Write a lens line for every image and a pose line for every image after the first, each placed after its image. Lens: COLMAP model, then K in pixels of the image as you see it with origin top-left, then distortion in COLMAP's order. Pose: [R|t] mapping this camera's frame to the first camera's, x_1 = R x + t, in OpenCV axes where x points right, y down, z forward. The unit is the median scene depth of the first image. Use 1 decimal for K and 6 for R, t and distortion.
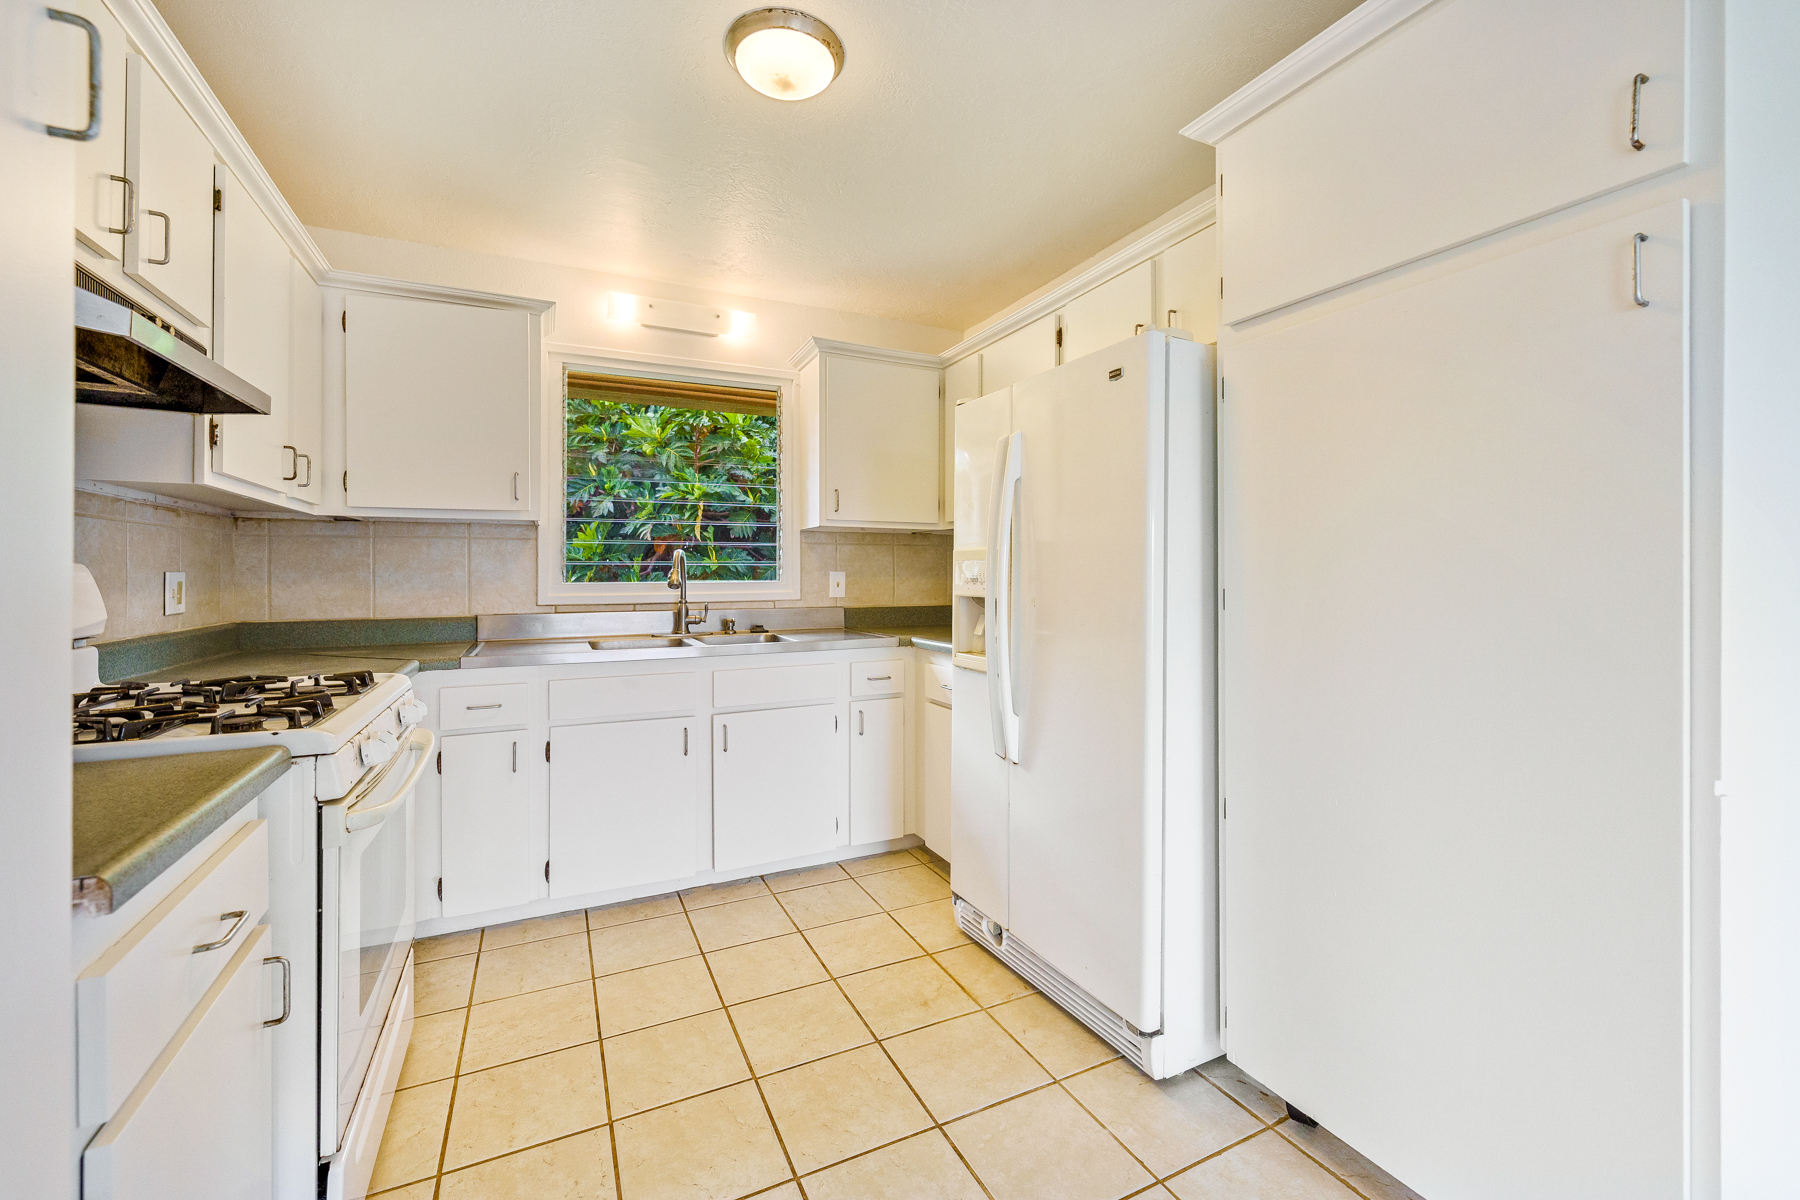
lens RADIAL K [[721.6, 0, 910.6], [0, 721.6, 583.7], [0, 0, 1]] dist [-0.000931, -0.000310]
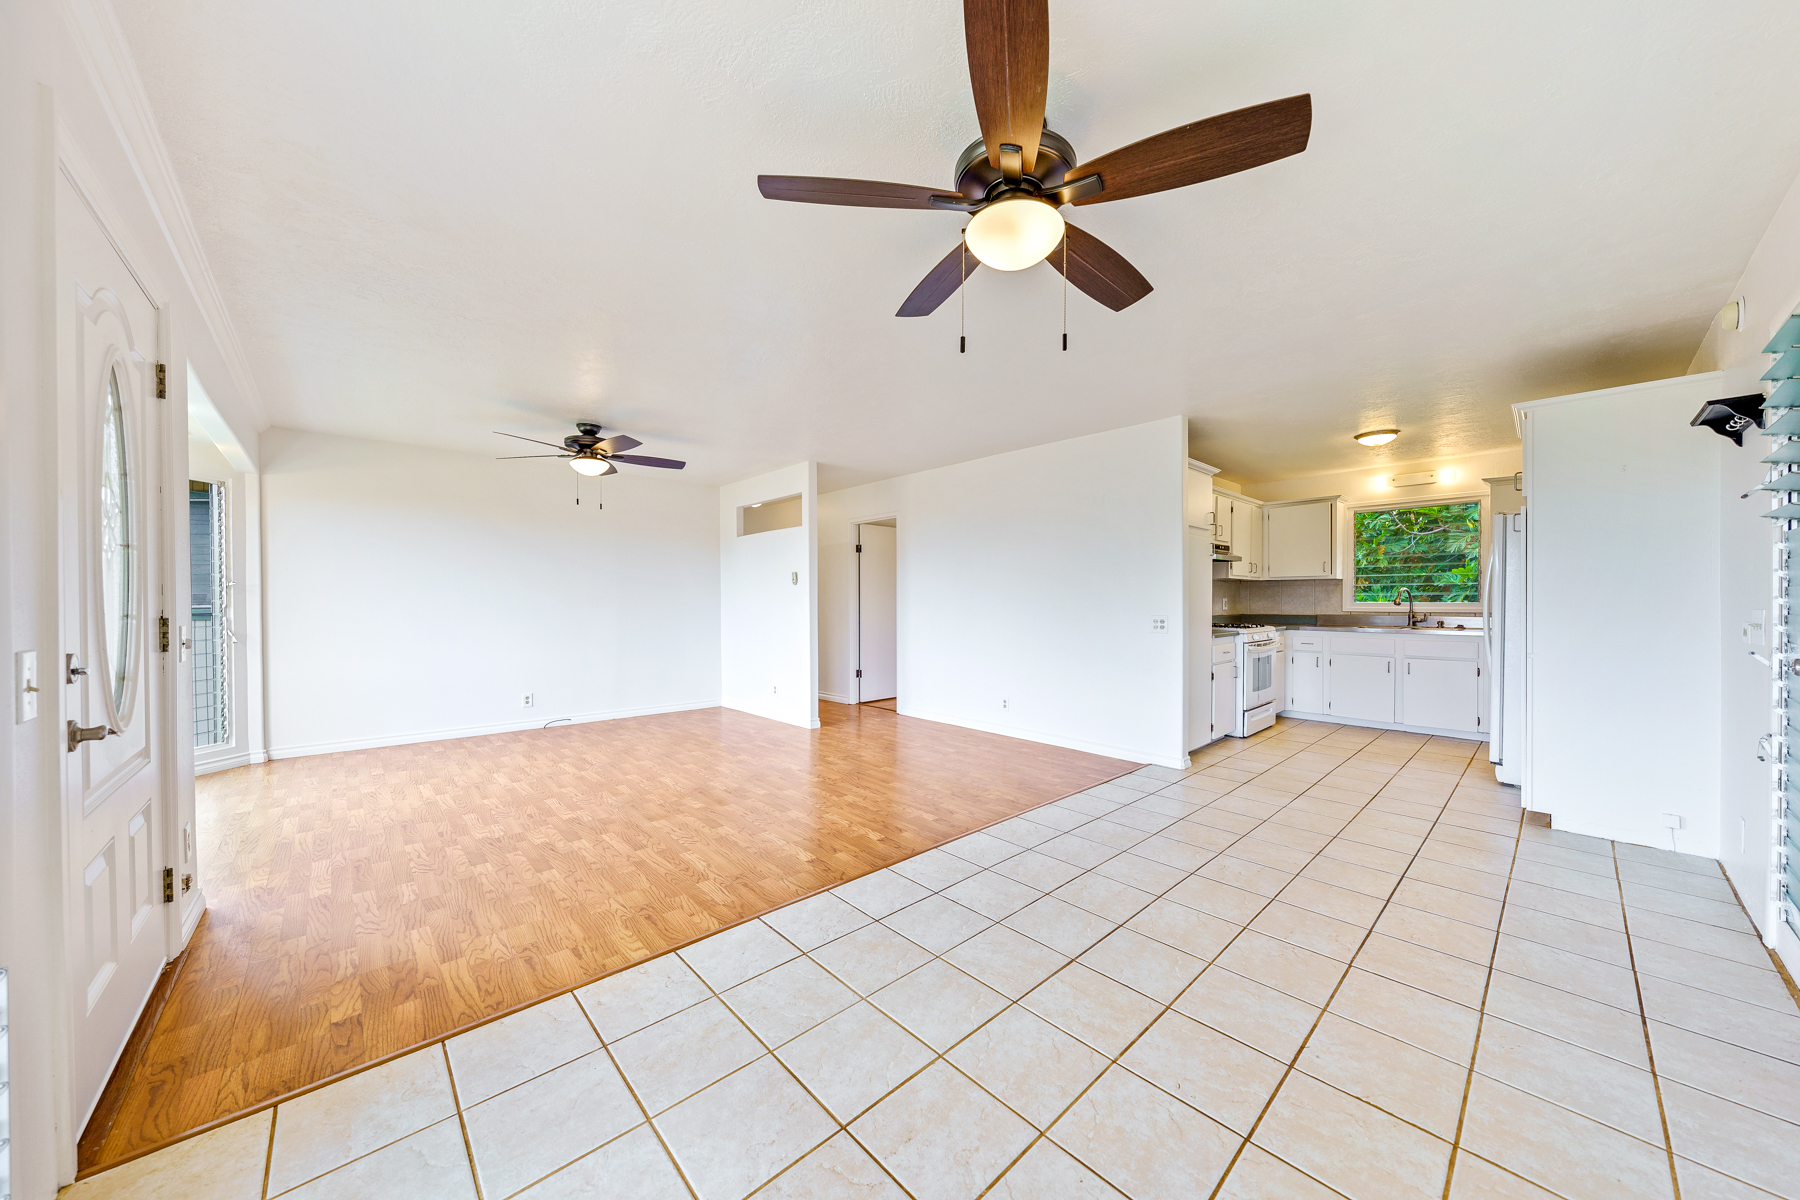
lens RADIAL K [[616.4, 0, 910.6], [0, 616.4, 598.2], [0, 0, 1]] dist [-0.005540, 0.000057]
pose [[0.295001, 0.002886, -0.955492, 1.182964], [-0.014342, 0.999896, -0.001408, 0.010557], [0.955389, 0.014119, 0.295012, -1.152182]]
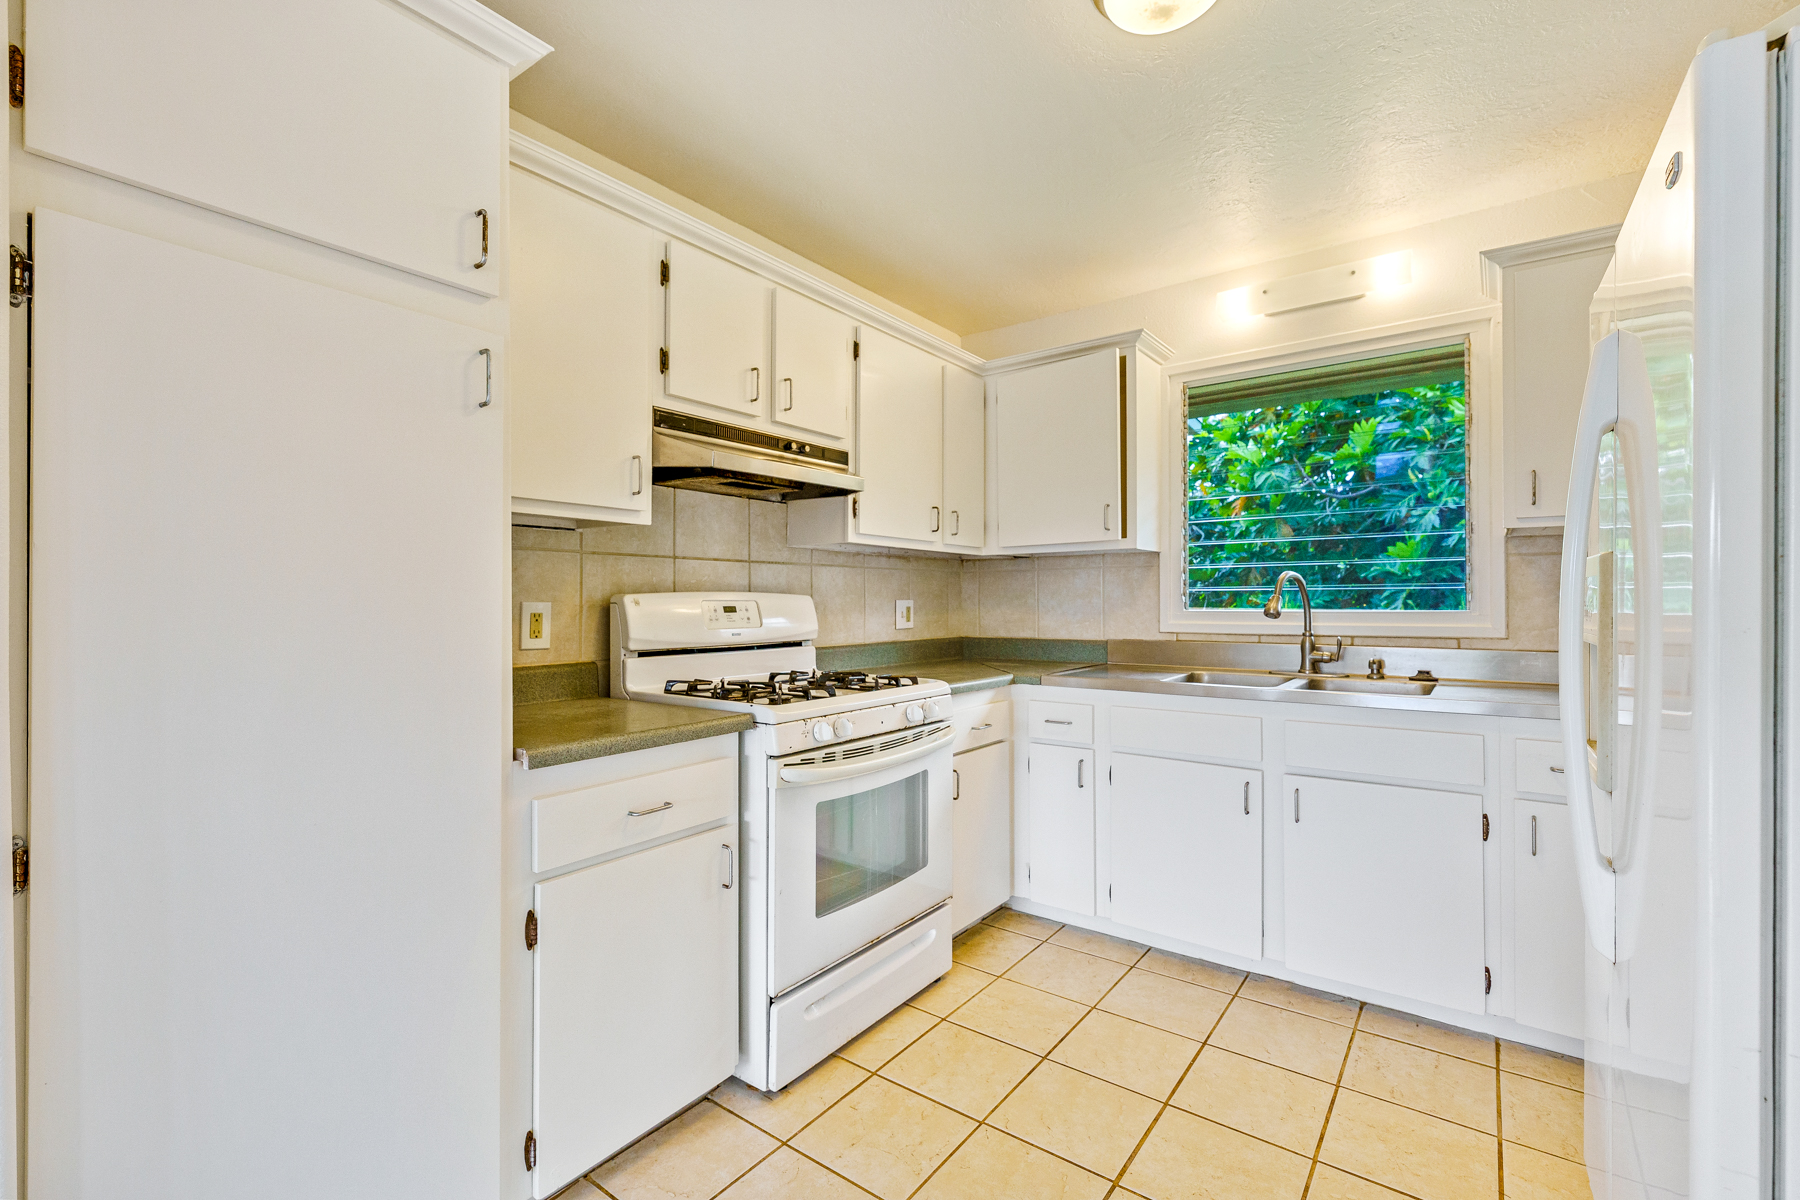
lens RADIAL K [[782.5, 0, 909.7], [0, 782.5, 601.6], [0, 0, 1]] dist [0.000116, 0.000154]
pose [[0.464720, -0.000919, -0.885457, 0.316374], [-0.011310, 0.999912, -0.006973, -0.001066], [0.885385, 0.013255, 0.464669, 0.212917]]
